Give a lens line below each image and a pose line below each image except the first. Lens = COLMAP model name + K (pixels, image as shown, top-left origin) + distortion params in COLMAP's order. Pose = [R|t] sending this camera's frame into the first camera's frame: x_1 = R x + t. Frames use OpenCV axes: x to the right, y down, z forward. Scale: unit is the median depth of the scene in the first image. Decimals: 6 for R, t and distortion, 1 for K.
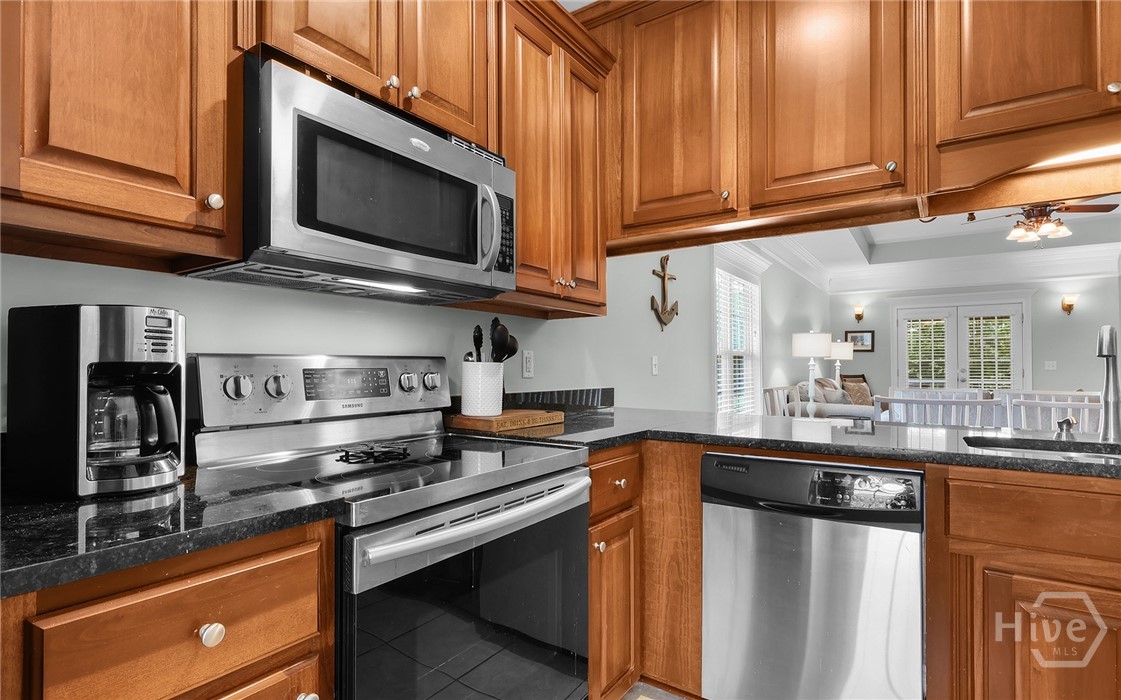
lens RADIAL K [[566.0, 0, 556.1], [0, 566.0, 355.5], [0, 0, 1]] dist [-0.005173, 0.002633]
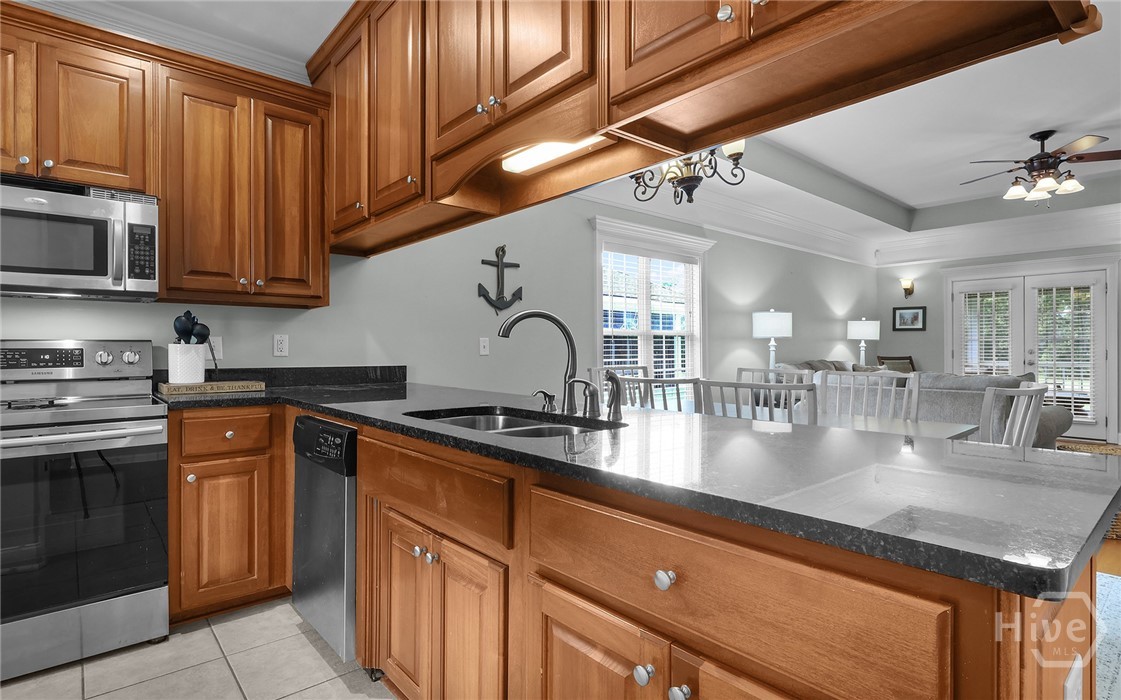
lens RADIAL K [[566.0, 0, 559.8], [0, 566.0, 347.4], [0, 0, 1]] dist [-0.005173, 0.002633]
pose [[0.963092, -0.003548, -0.269148, 0.390380], [0.008296, 0.999829, 0.016504, 0.001574], [0.269043, -0.018128, 0.962957, -0.021252]]
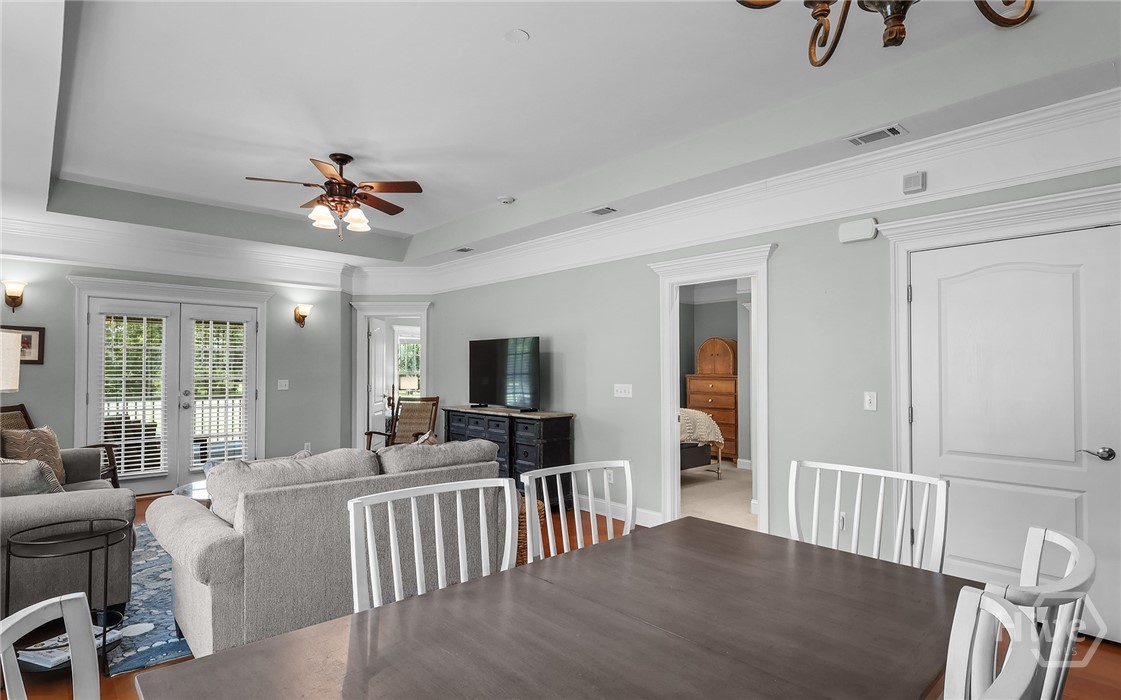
lens RADIAL K [[566.0, 0, 561.1], [0, 566.0, 367.3], [0, 0, 1]] dist [-0.005173, 0.002633]
pose [[0.225959, 0.010360, 0.974082, 0.177120], [-0.018842, 0.999803, -0.006262, -0.014473], [-0.973955, -0.016938, 0.226110, 0.541515]]
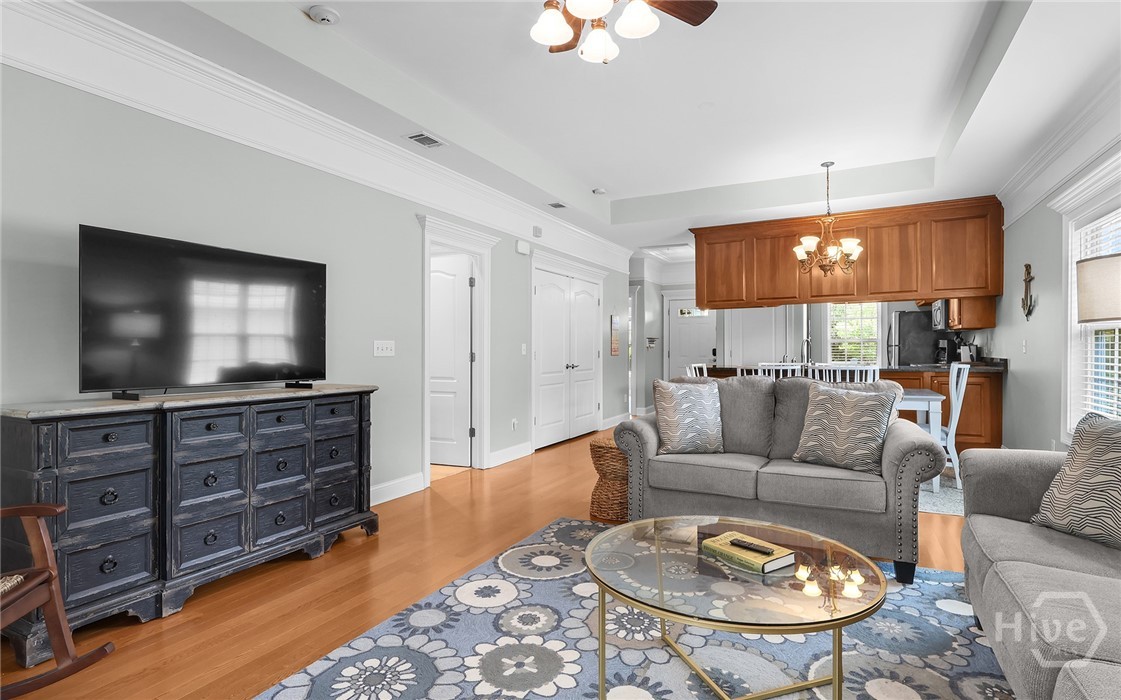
lens RADIAL K [[566.0, 0, 554.3], [0, 566.0, 353.2], [0, 0, 1]] dist [-0.005173, 0.002633]
pose [[-0.992617, -0.000249, -0.121291, 0.995606], [0.001531, 0.999892, -0.014586, 0.036420], [0.121282, -0.014664, -0.992510, 1.476133]]
